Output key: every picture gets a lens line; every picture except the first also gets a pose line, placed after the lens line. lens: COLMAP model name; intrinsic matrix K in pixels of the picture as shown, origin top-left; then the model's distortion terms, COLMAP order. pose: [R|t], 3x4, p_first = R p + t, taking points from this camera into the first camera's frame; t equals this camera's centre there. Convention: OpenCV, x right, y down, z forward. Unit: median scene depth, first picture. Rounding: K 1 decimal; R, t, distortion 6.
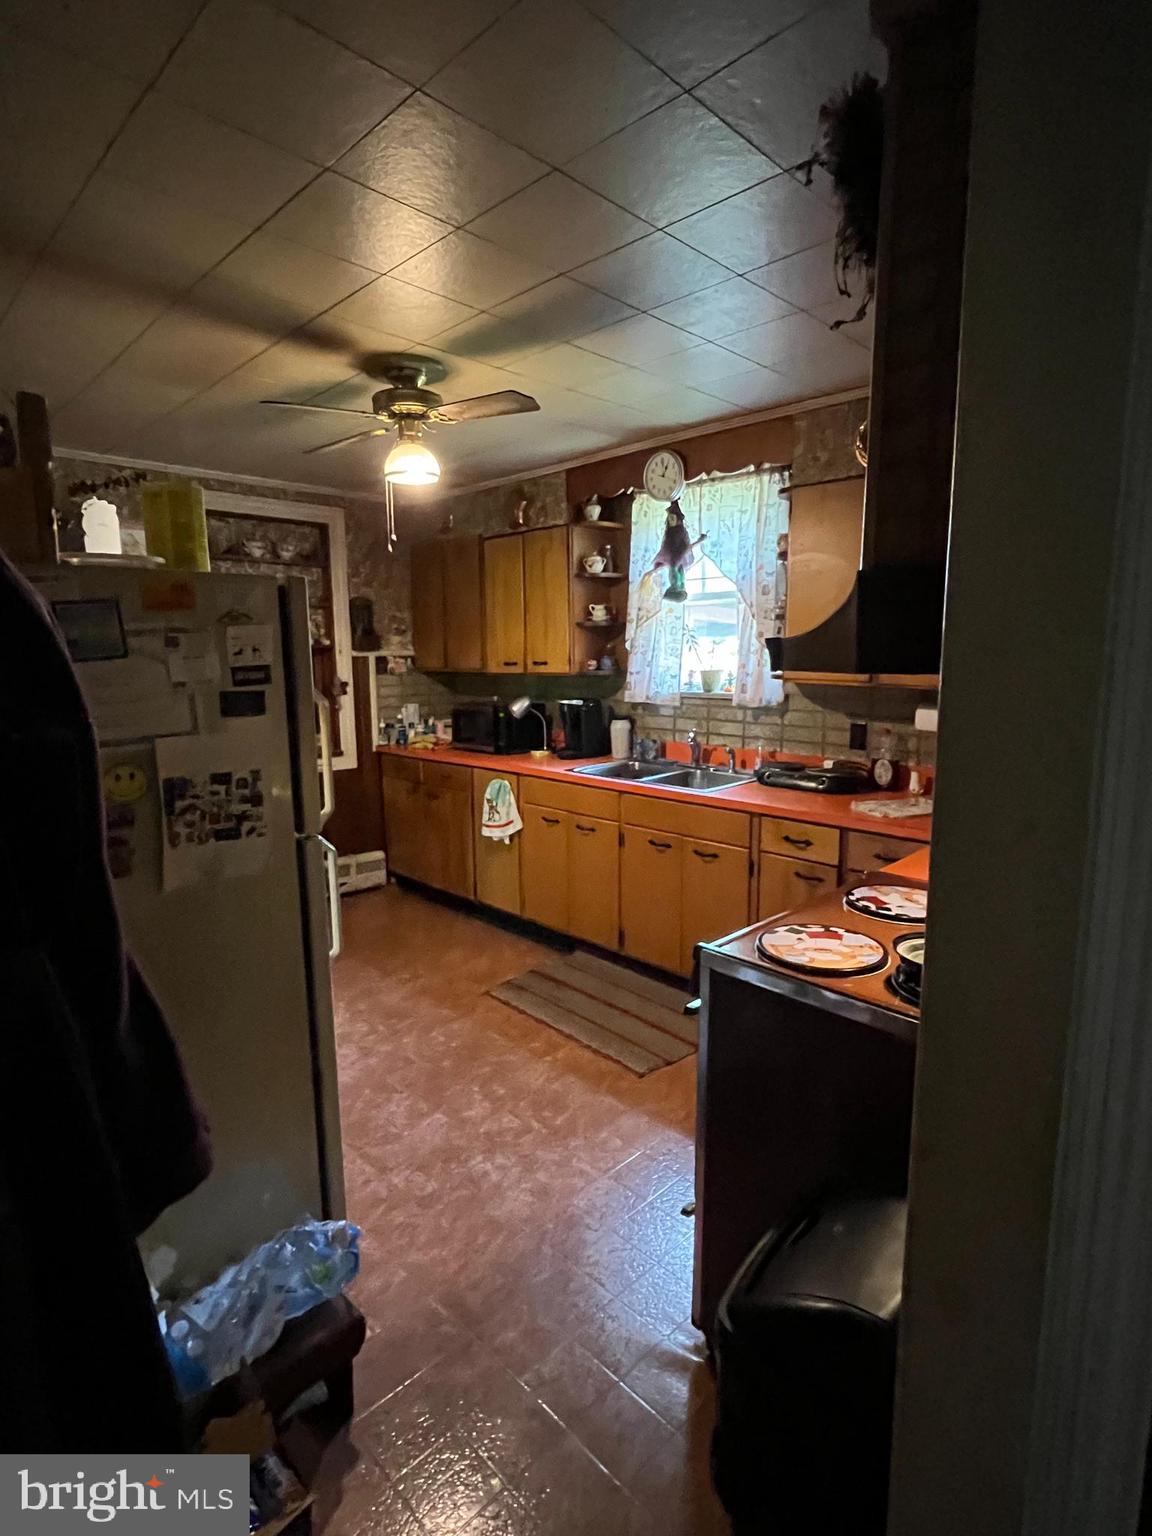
lens RADIAL K [[777.3, 0, 576.0], [0, 777.3, 768.0], [0, 0, 1]] dist [0.001700, -0.010120]
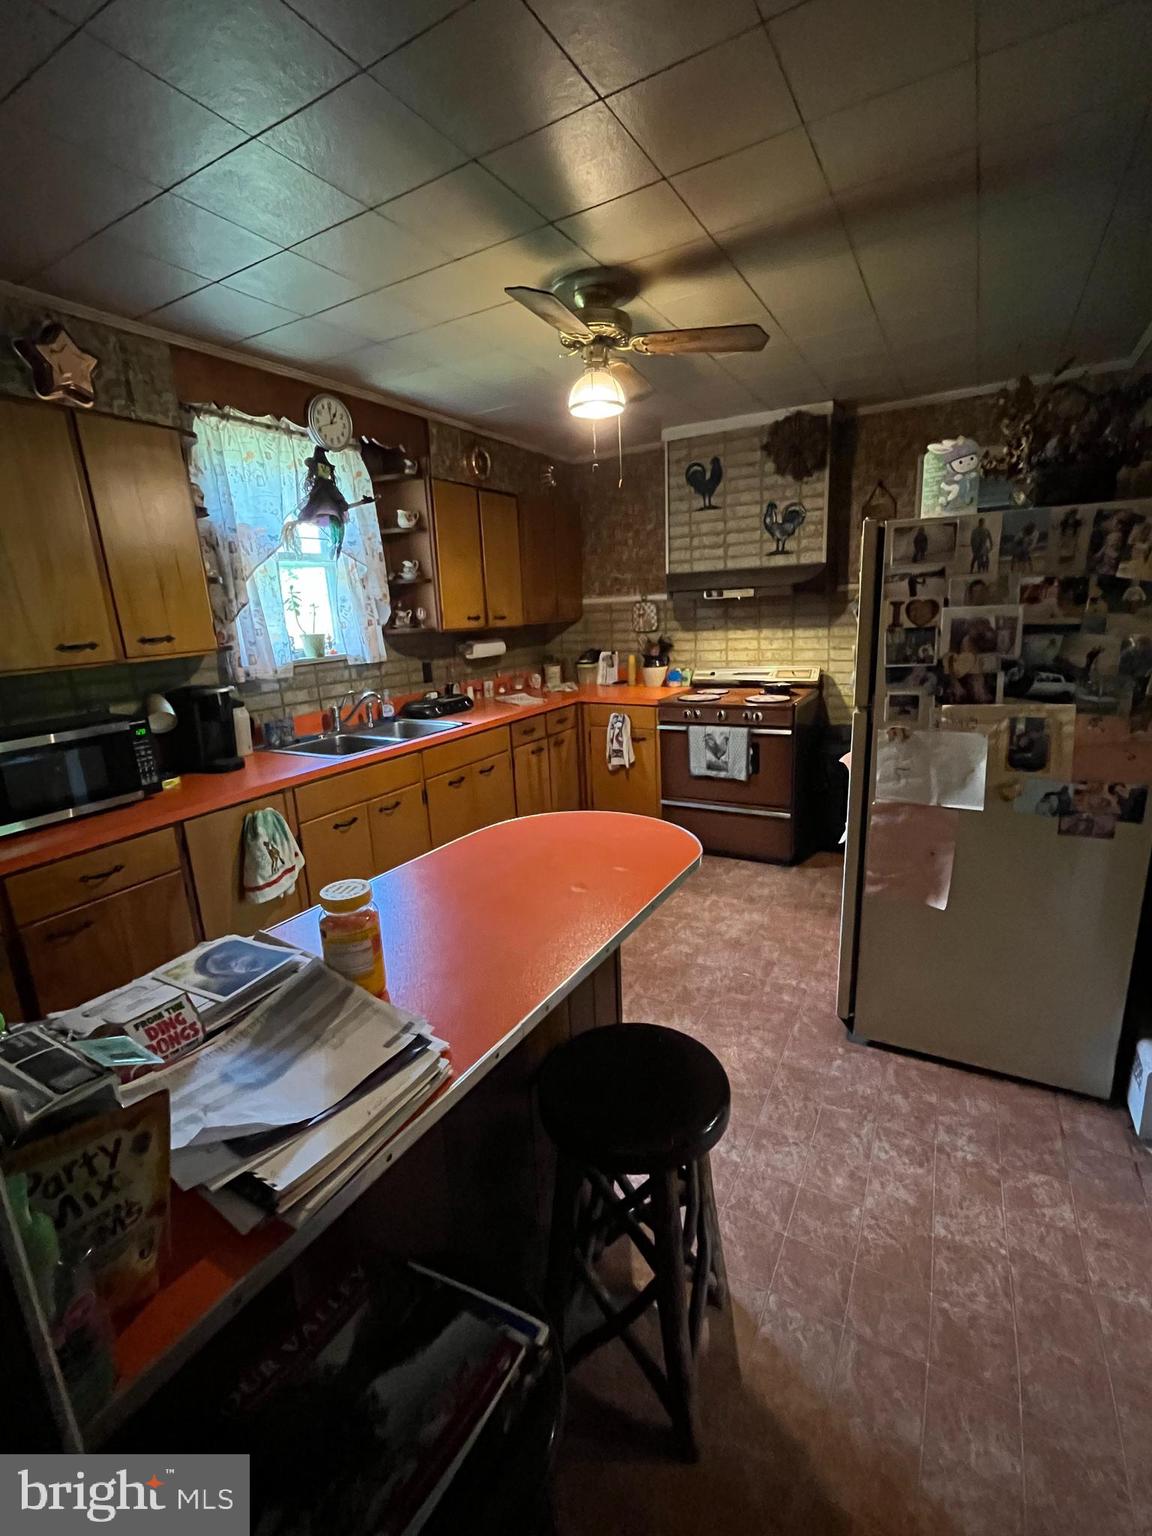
lens RADIAL K [[680.5, 0, 576.0], [0, 680.5, 768.0], [0, 0, 1]] dist [-0.001105, -0.000070]
pose [[-0.256578, -0.204442, 0.944654, -0.819331], [0.206547, 0.943197, 0.260227, -0.132491], [-0.944196, 0.261884, -0.199777, 0.981728]]
